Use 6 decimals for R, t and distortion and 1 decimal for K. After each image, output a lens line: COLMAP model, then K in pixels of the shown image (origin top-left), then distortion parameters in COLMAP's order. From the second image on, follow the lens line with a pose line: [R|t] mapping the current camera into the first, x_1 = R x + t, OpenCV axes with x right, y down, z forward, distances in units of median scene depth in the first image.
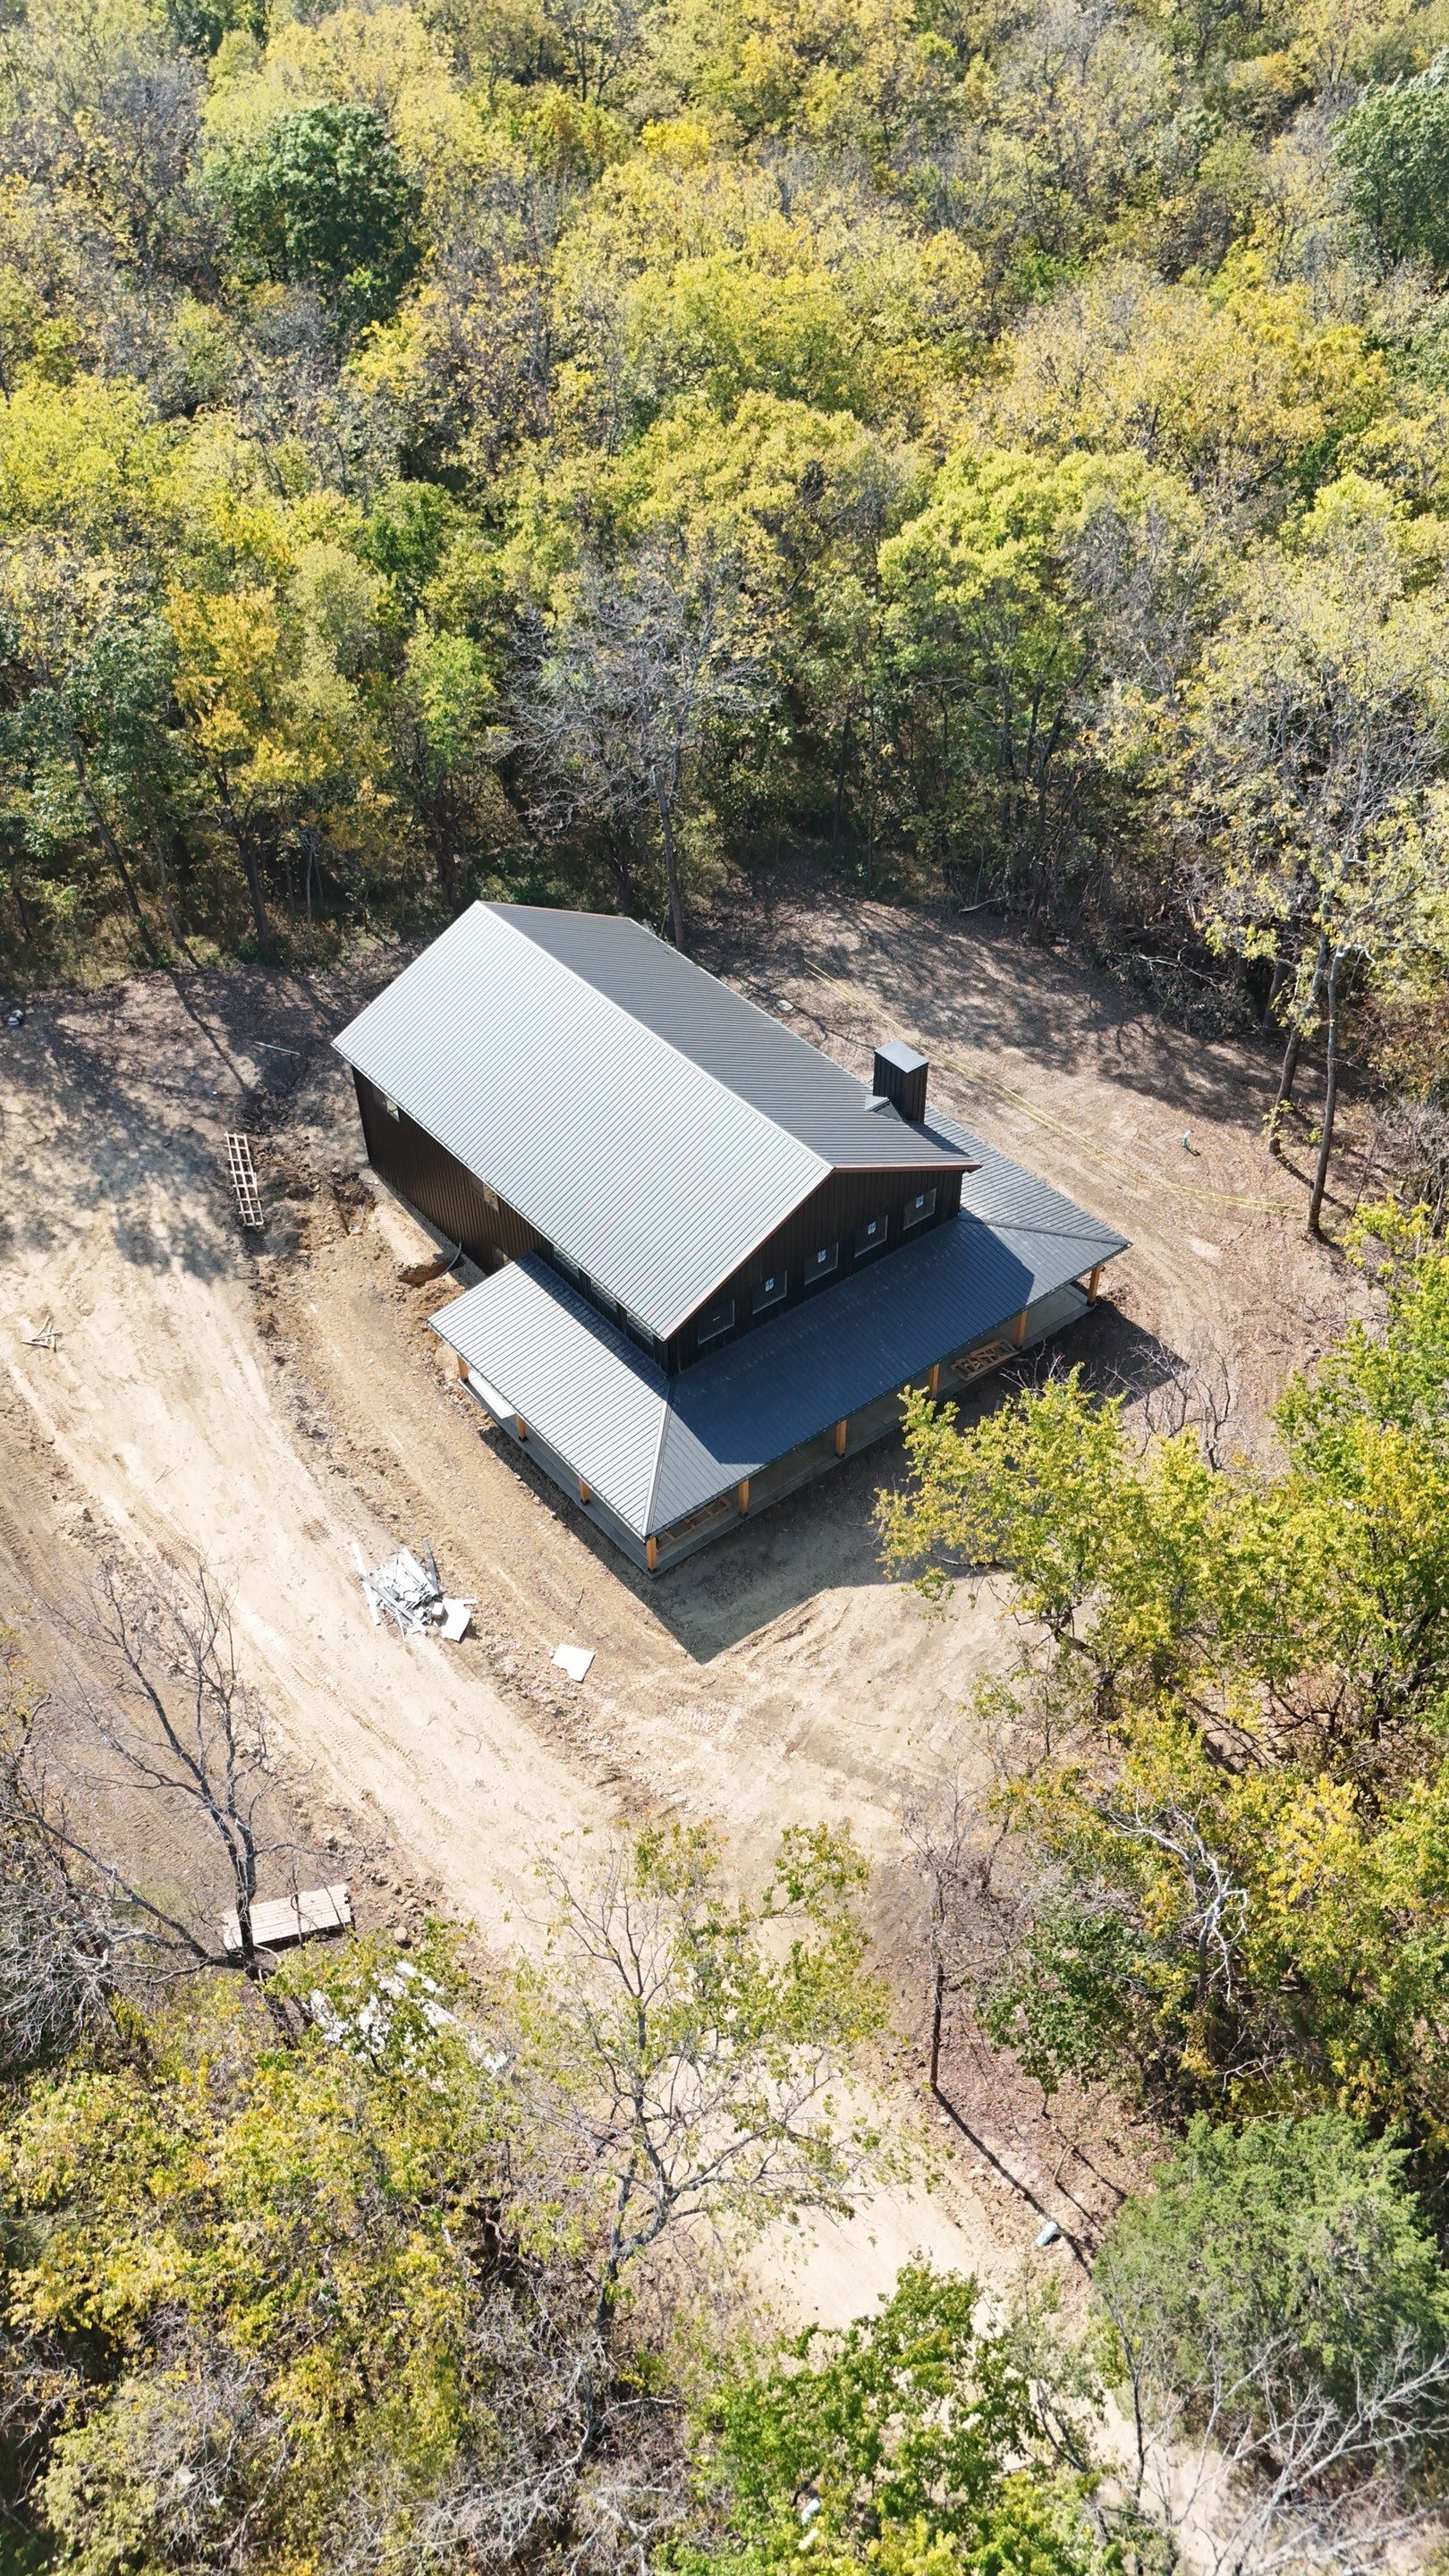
lens RADIAL K [[1838.0, 0, 724.5], [0, 1838.0, 1288.0], [0, 0, 1]] dist [0.053971, 0.000182]
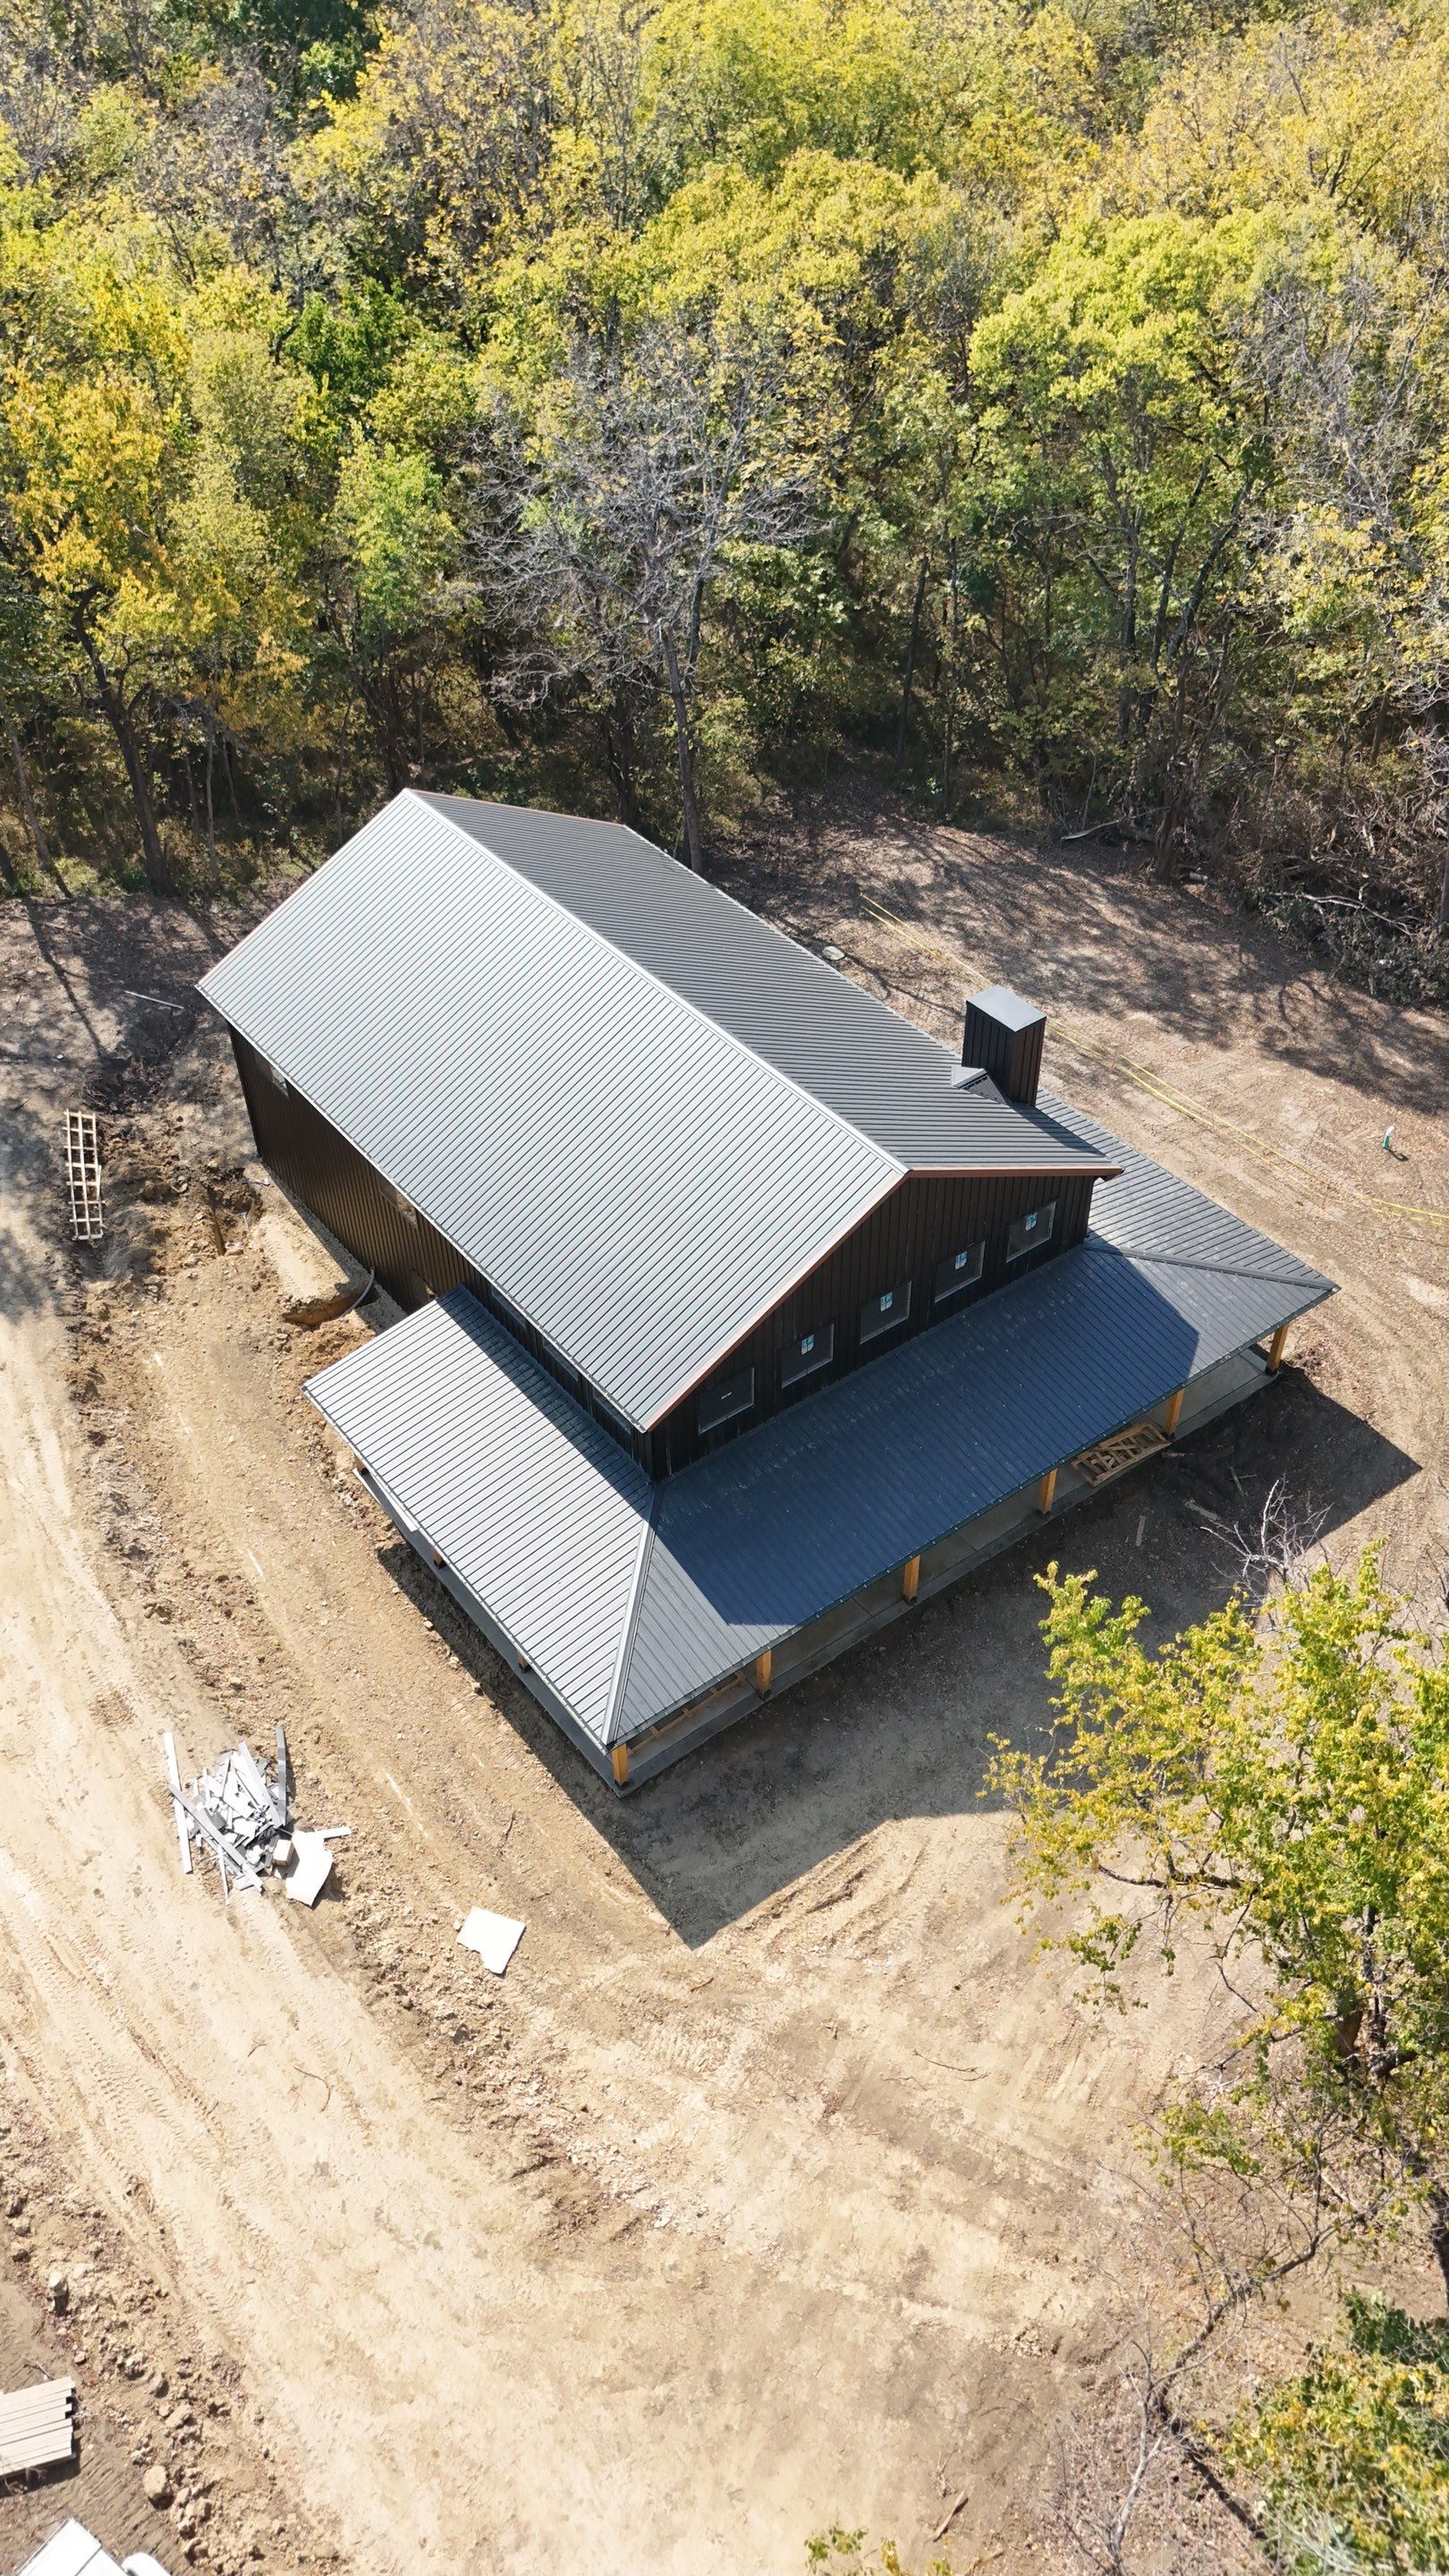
lens RADIAL K [[1838.0, 0, 724.5], [0, 1838.0, 1288.0], [0, 0, 1]] dist [0.053971, 0.000182]
pose [[0.999676, 0.015236, -0.020381, 0.006051], [-0.015255, 0.999883, -0.000735, -0.017055], [0.020367, 0.001046, 0.999792, 0.267224]]
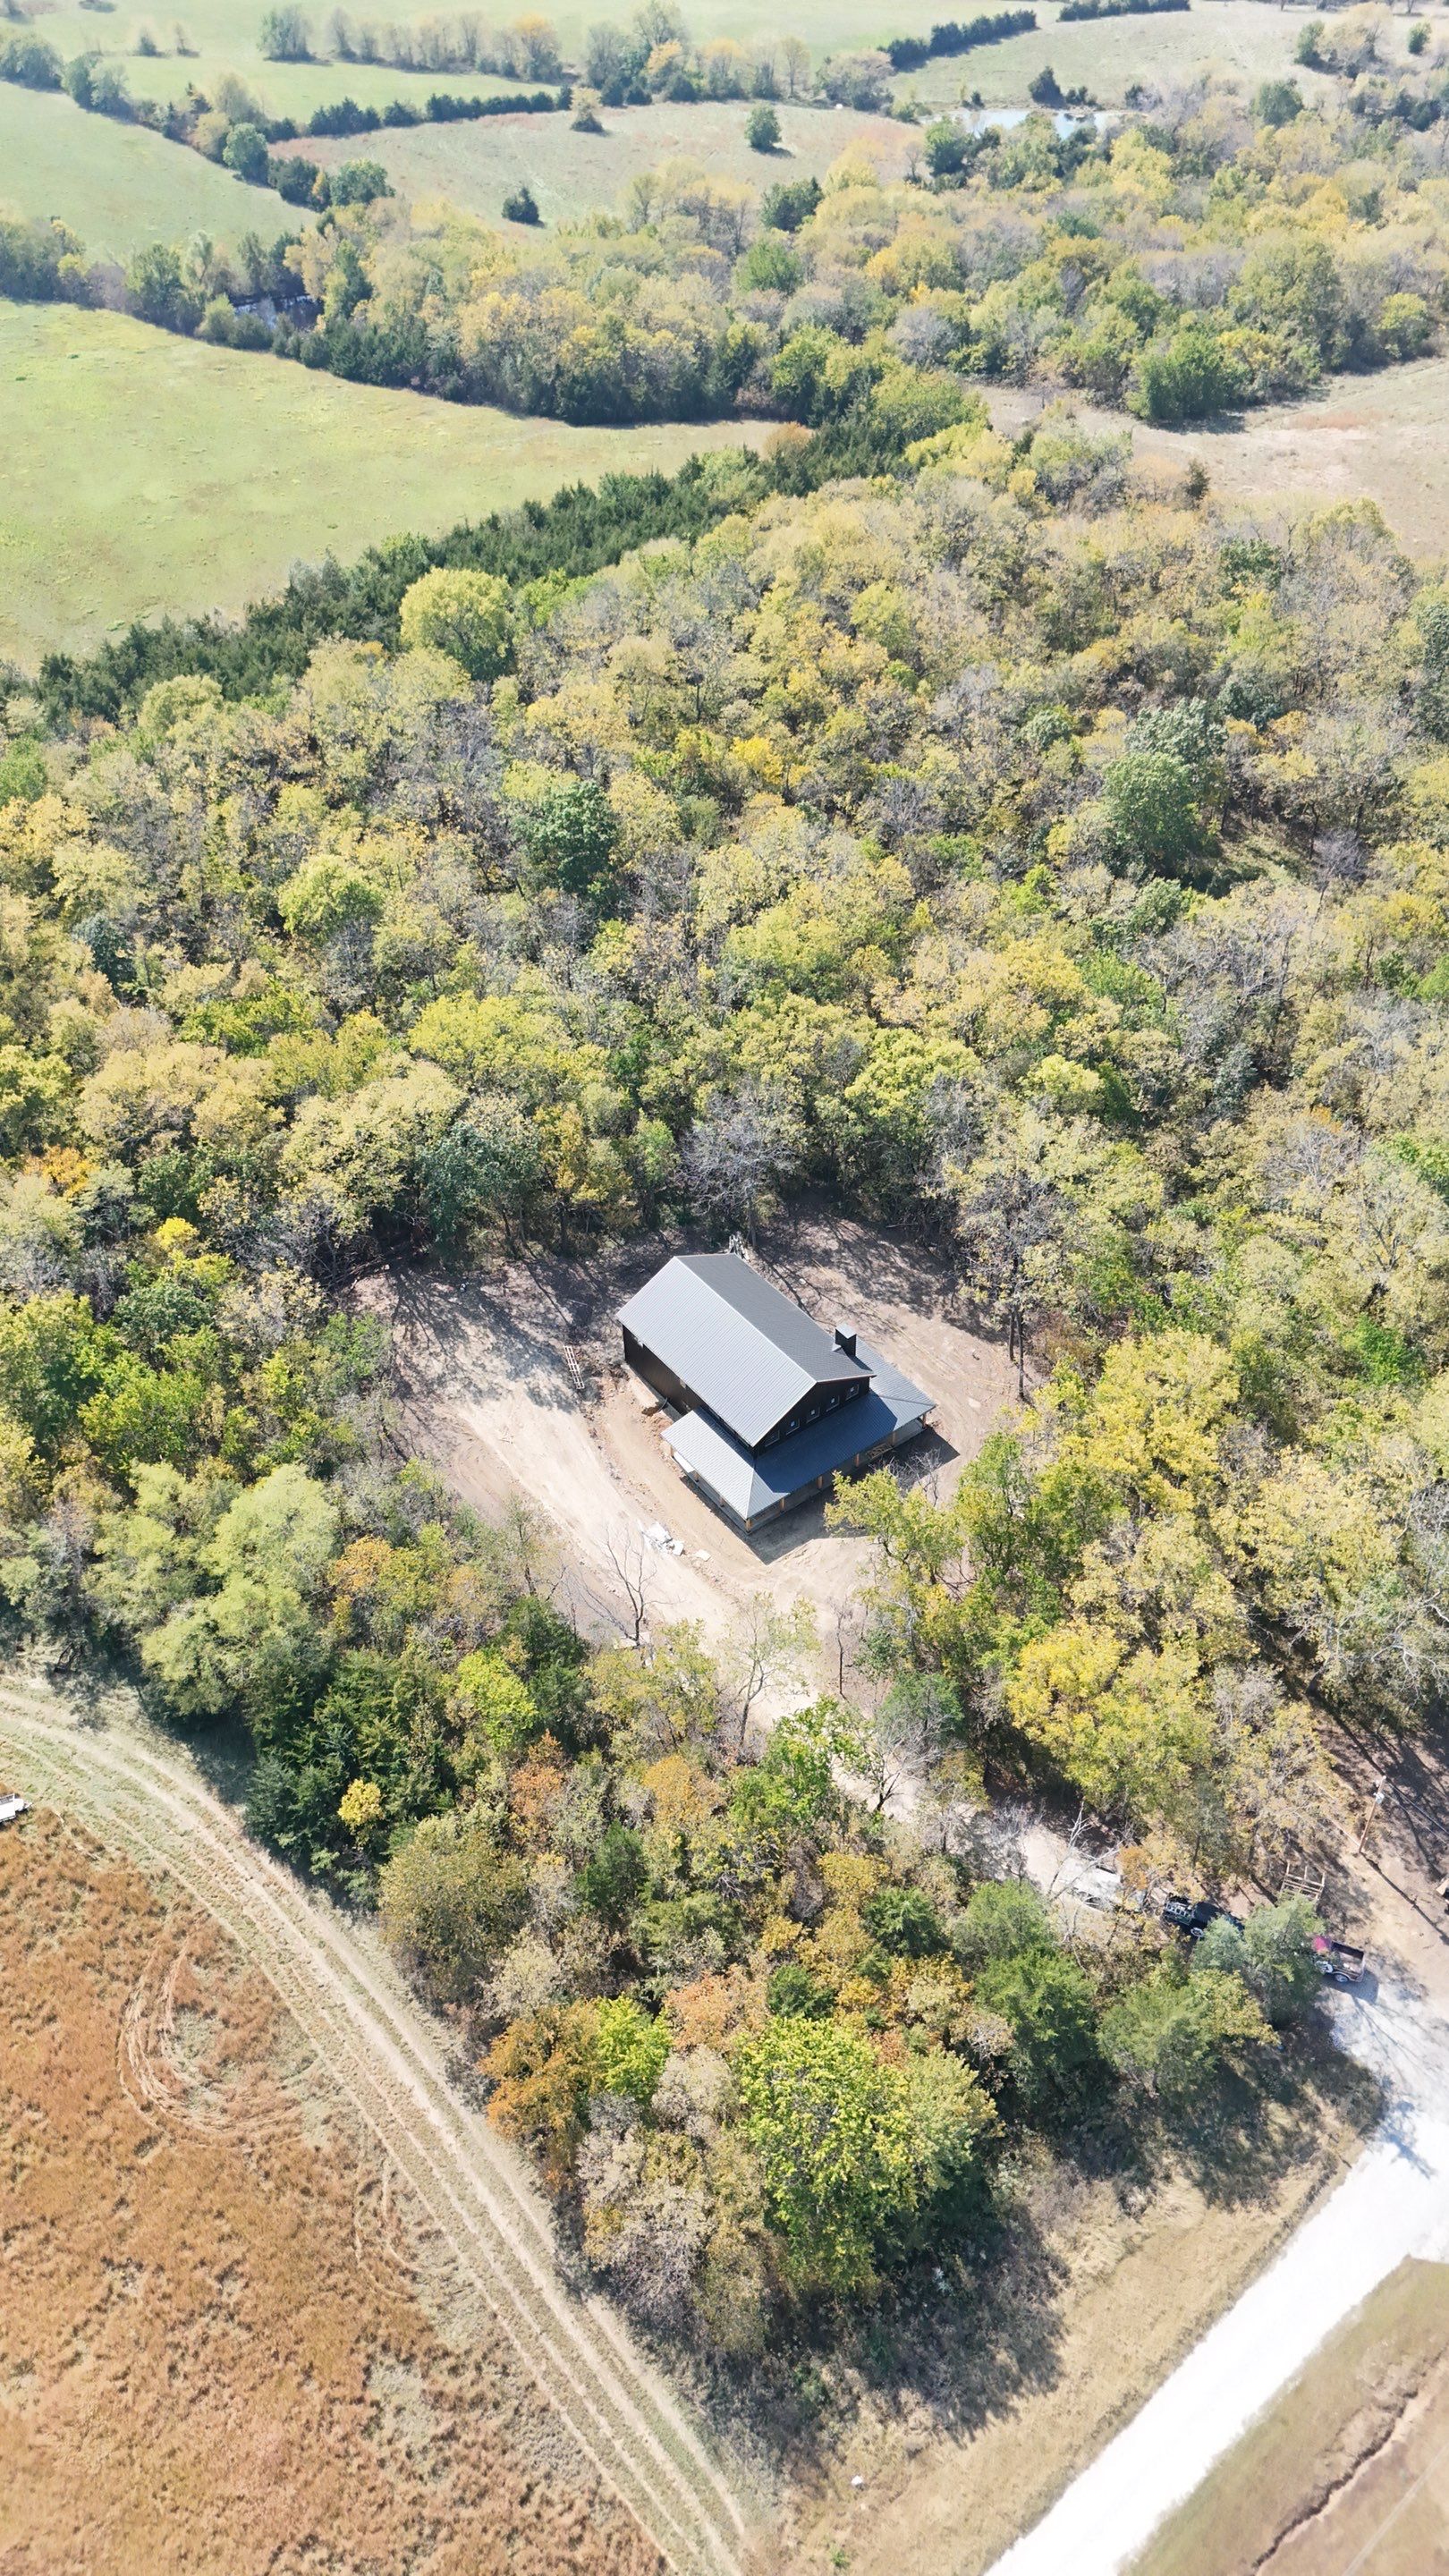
lens RADIAL K [[1836.8, 0, 724.5], [0, 1836.8, 1288.0], [0, 0, 1]] dist [0.307646, 0.000009]
pose [[0.999757, 0.011805, -0.018607, -0.021299], [-0.011803, 0.999930, 0.000208, -0.156757], [0.018609, 0.000012, 0.999827, -1.314487]]
